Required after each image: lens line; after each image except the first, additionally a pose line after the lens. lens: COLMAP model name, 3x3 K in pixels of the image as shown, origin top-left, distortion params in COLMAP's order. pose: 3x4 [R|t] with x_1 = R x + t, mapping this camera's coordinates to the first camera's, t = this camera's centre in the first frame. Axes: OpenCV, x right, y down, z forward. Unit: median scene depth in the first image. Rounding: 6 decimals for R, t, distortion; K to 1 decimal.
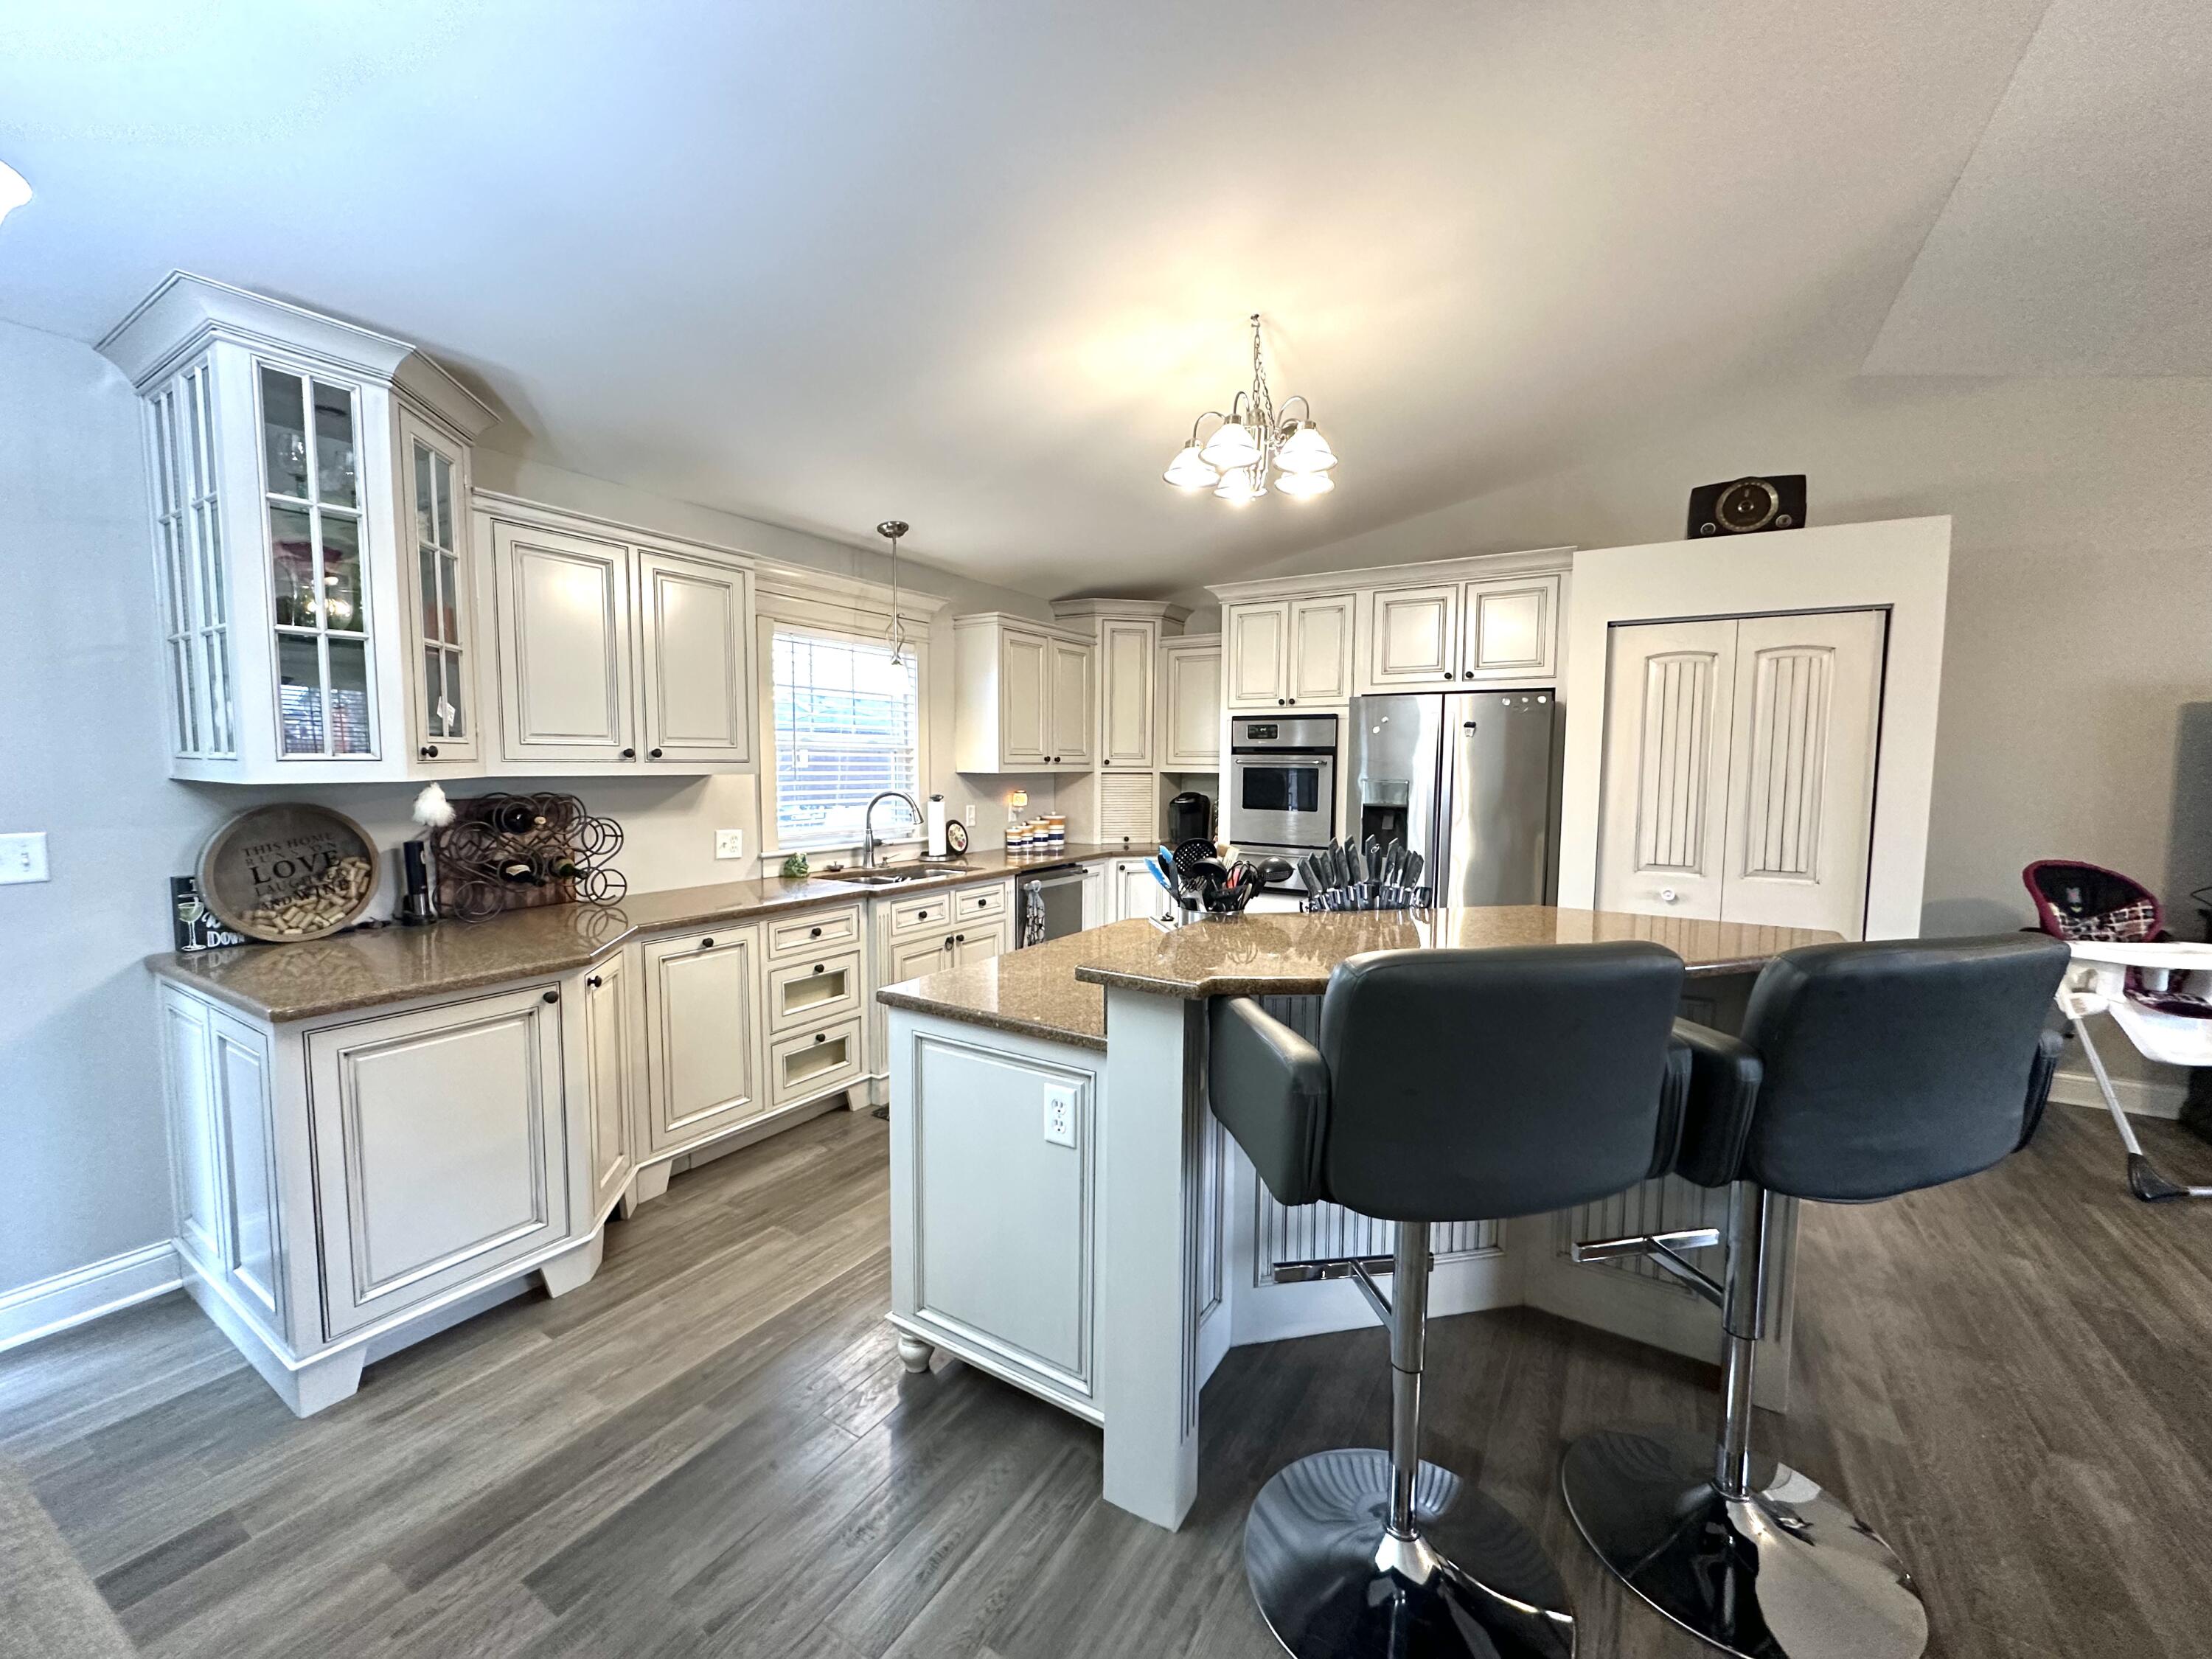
lens RADIAL K [[882.6, 0, 1105.1], [0, 882.6, 829.2], [0, 0, 1]] dist [-0.003582, 0.001004]
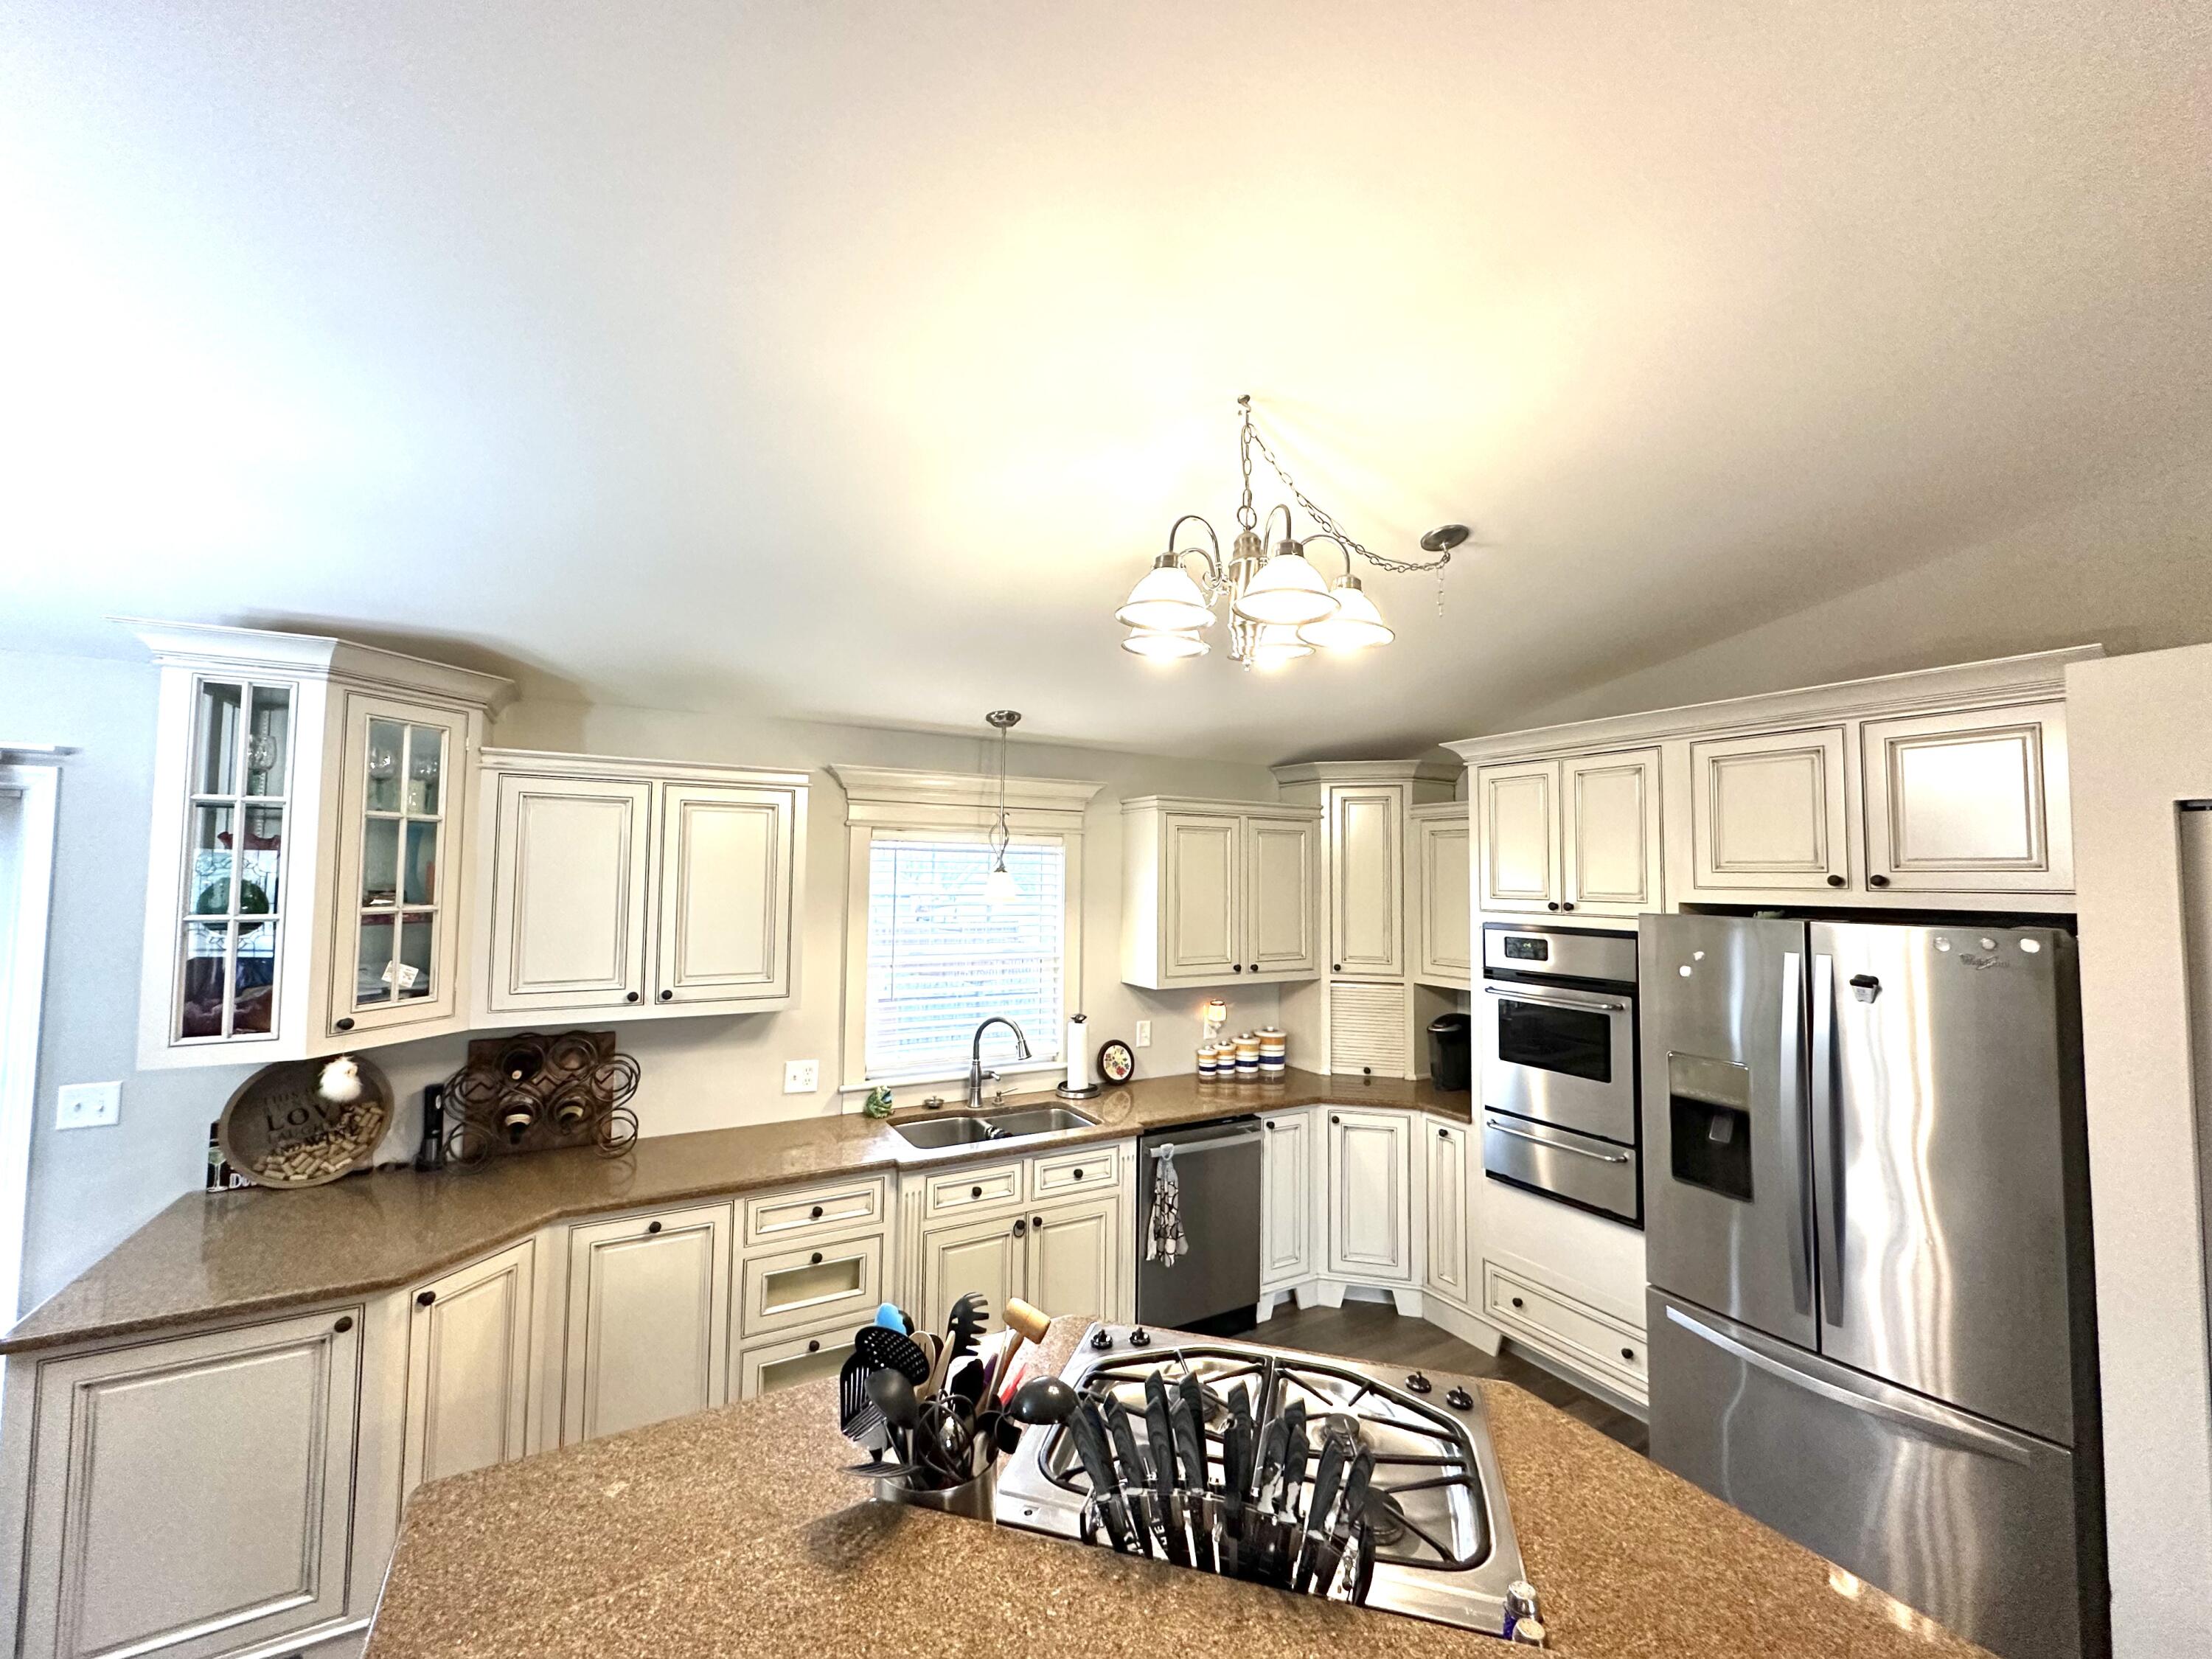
lens RADIAL K [[882.6, 0, 1104.1], [0, 882.6, 829.4], [0, 0, 1]] dist [-0.003582, 0.001004]
pose [[0.879744, -0.021756, -0.474950, 0.315209], [-0.042620, 0.991322, -0.124354, -0.149761], [0.473534, 0.129642, 0.871182, 0.351679]]
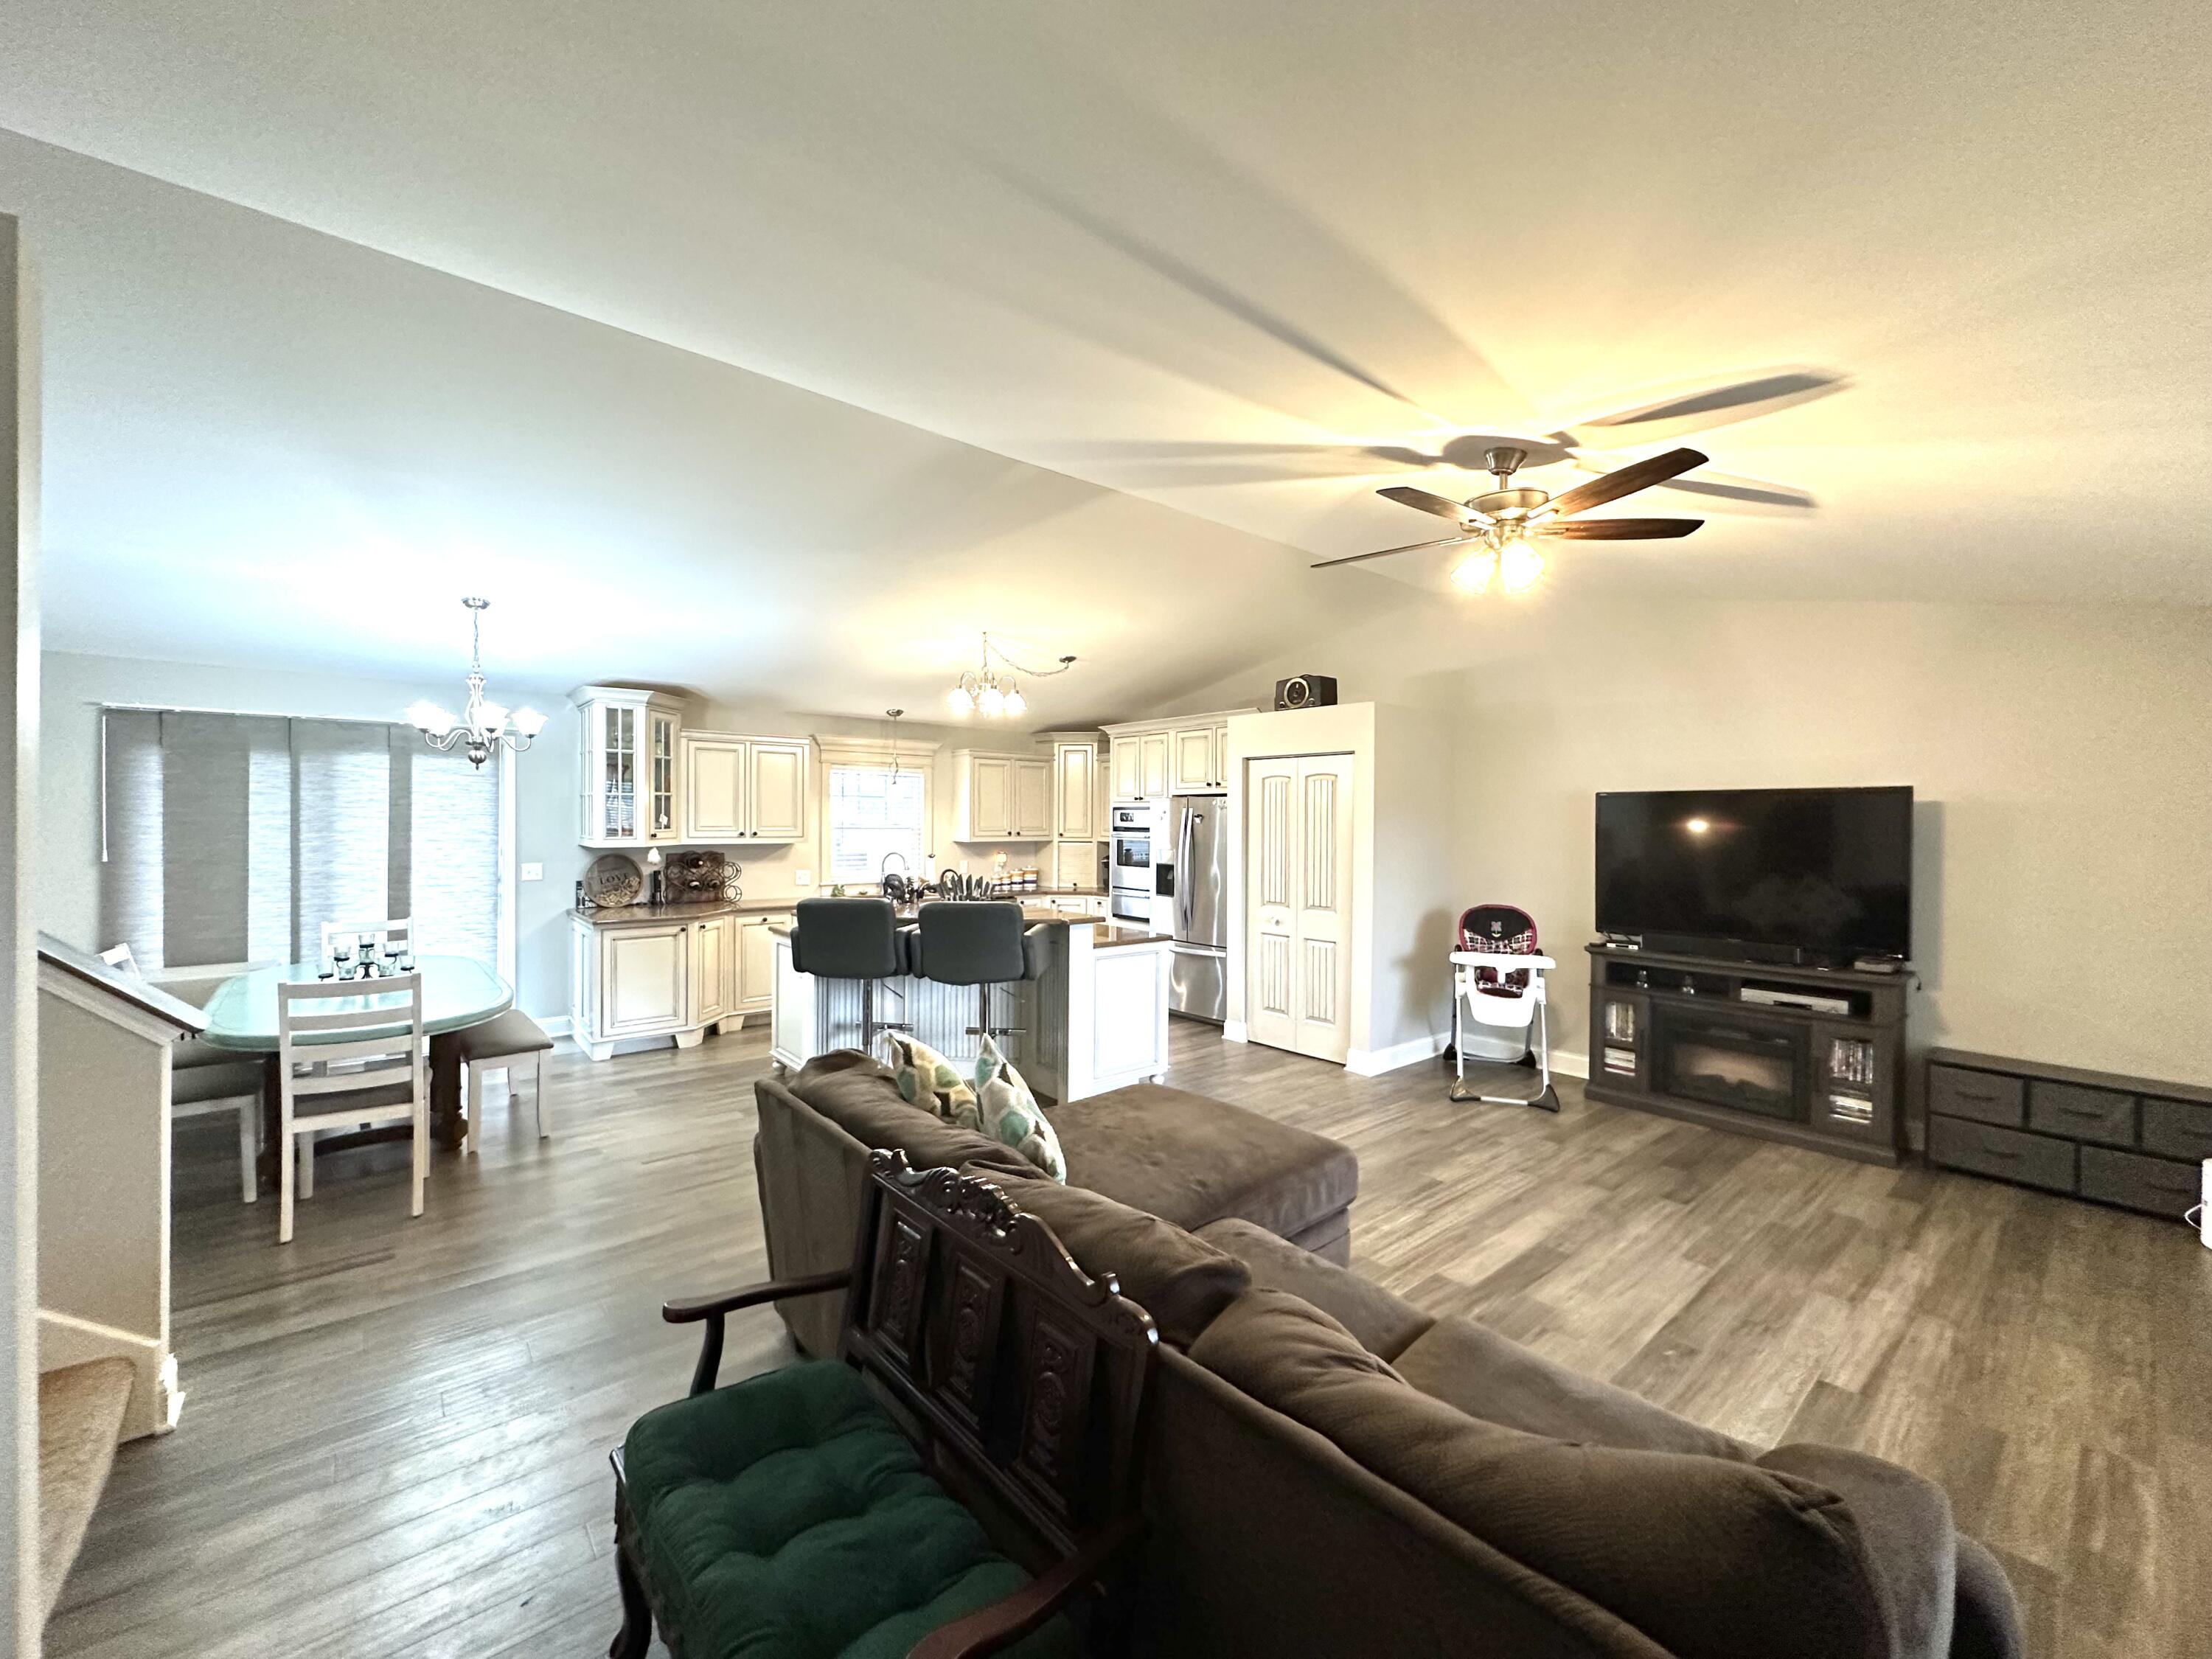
lens RADIAL K [[882.6, 0, 1105.9], [0, 882.6, 829.5], [0, 0, 1]] dist [-0.003582, 0.001004]
pose [[0.950472, 0.004090, -0.310782, 0.922728], [-0.025132, 0.997650, -0.063734, 0.020004], [0.309791, 0.068388, 0.948342, -0.748457]]
